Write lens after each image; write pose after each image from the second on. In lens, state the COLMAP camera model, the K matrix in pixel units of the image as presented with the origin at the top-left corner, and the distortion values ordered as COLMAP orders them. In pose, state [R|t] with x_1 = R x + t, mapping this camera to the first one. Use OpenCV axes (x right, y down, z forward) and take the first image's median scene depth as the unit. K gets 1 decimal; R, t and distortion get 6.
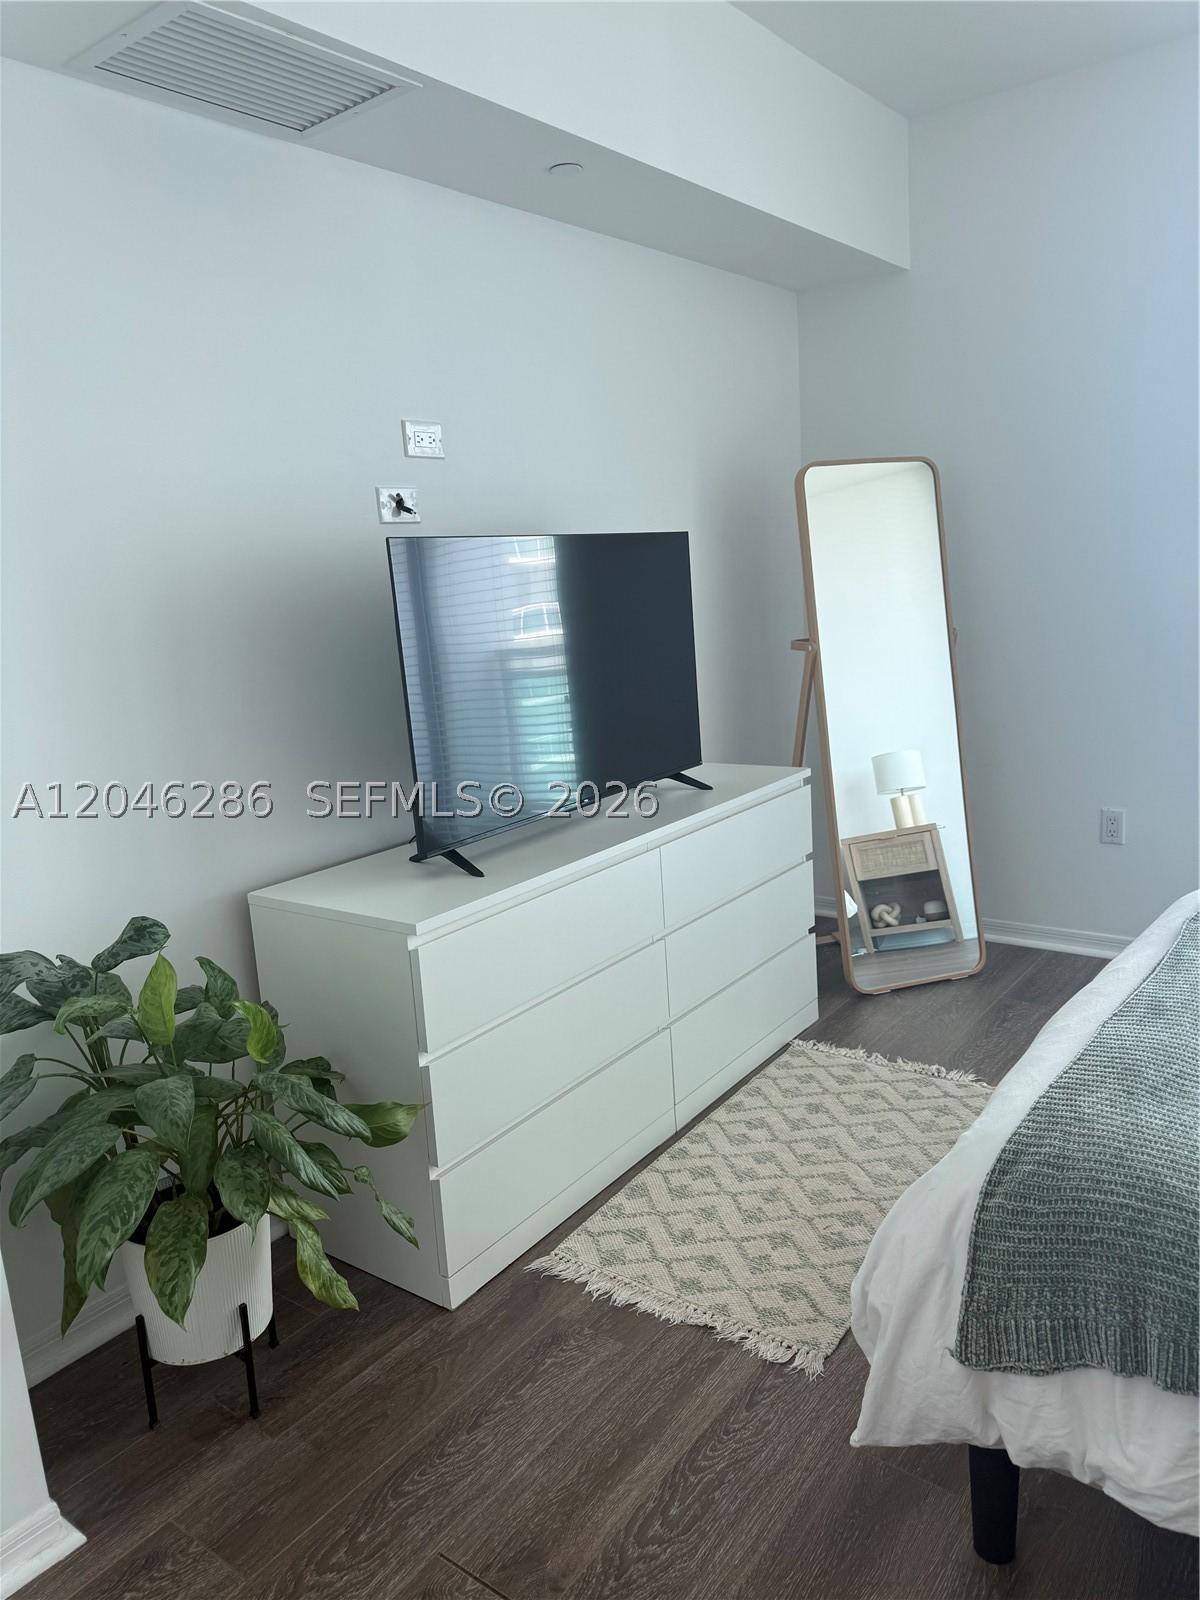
lens RADIAL K [[1124.9, 0, 590.9], [0, 1124.9, 805.2], [0, 0, 1]] dist [0.057569, -0.066406]
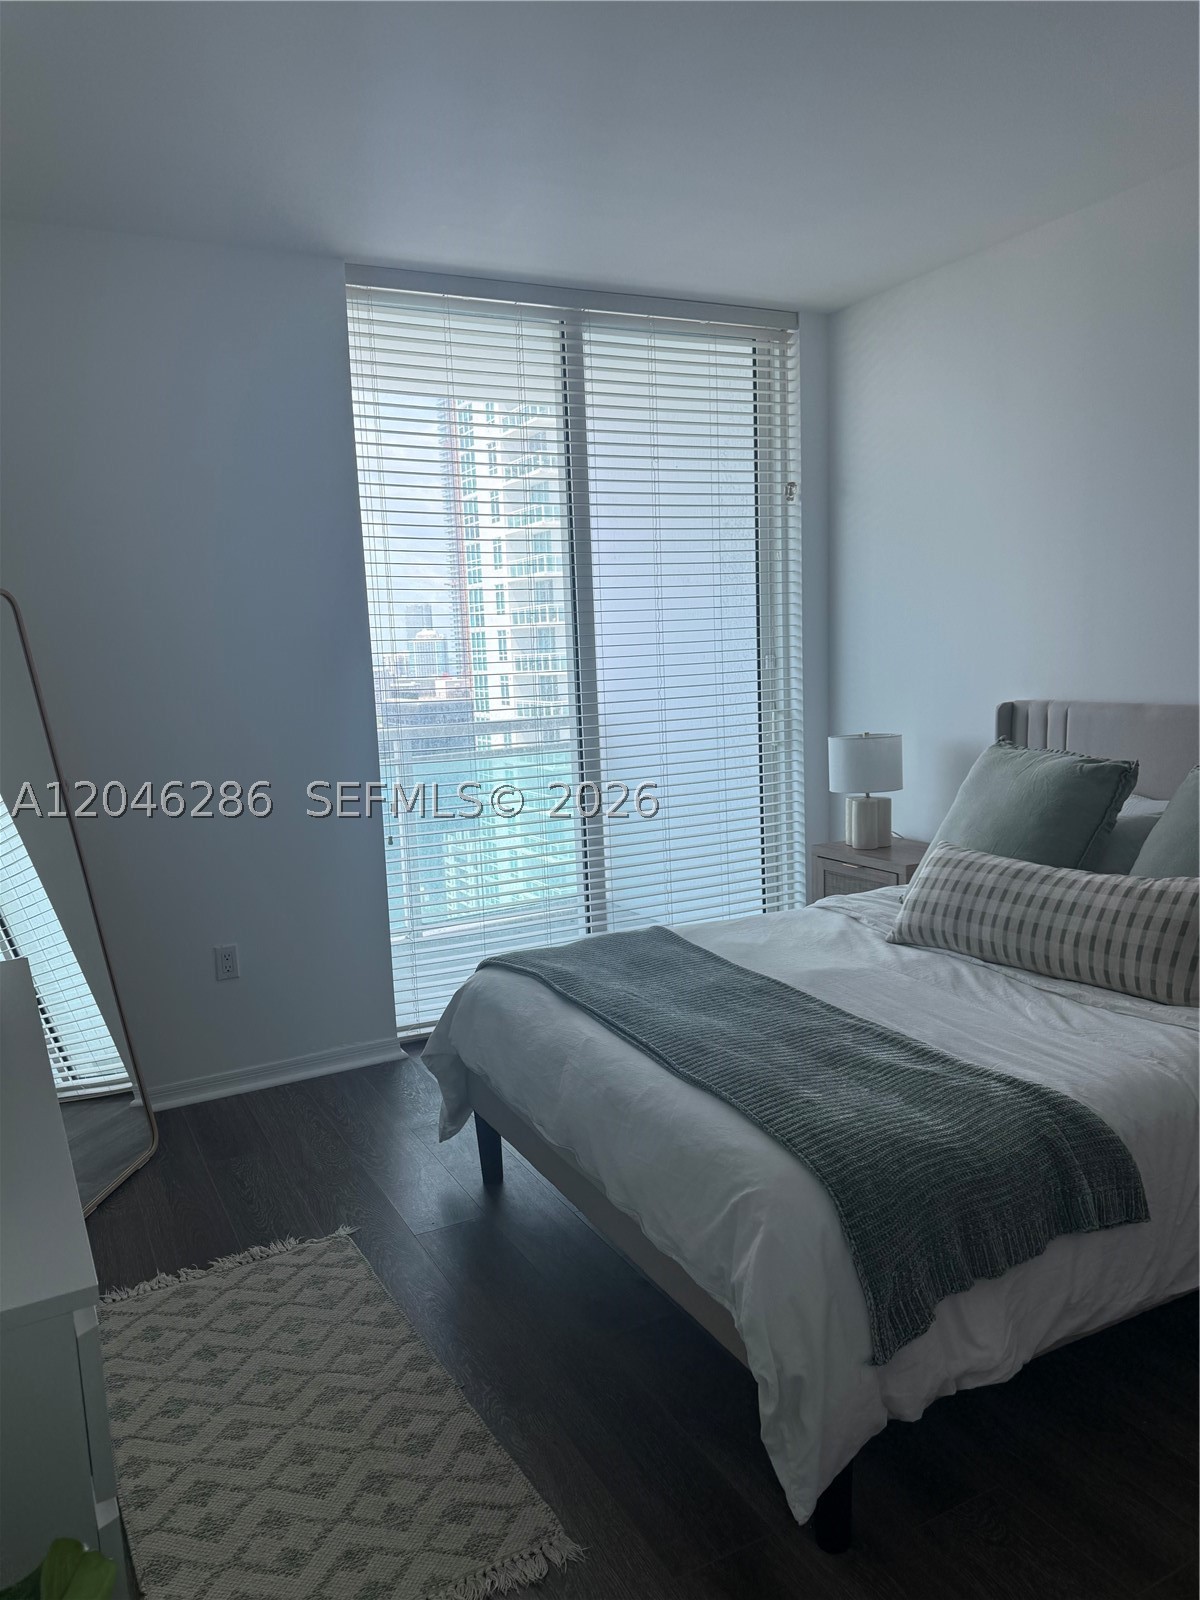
lens RADIAL K [[1124.9, 0, 598.1], [0, 1124.9, 805.7], [0, 0, 1]] dist [0.057569, -0.066406]
pose [[0.429381, -0.083848, 0.899223, -0.426059], [0.204966, 0.978747, -0.006609, -0.062814], [-0.879557, 0.187148, 0.437441, 0.344833]]
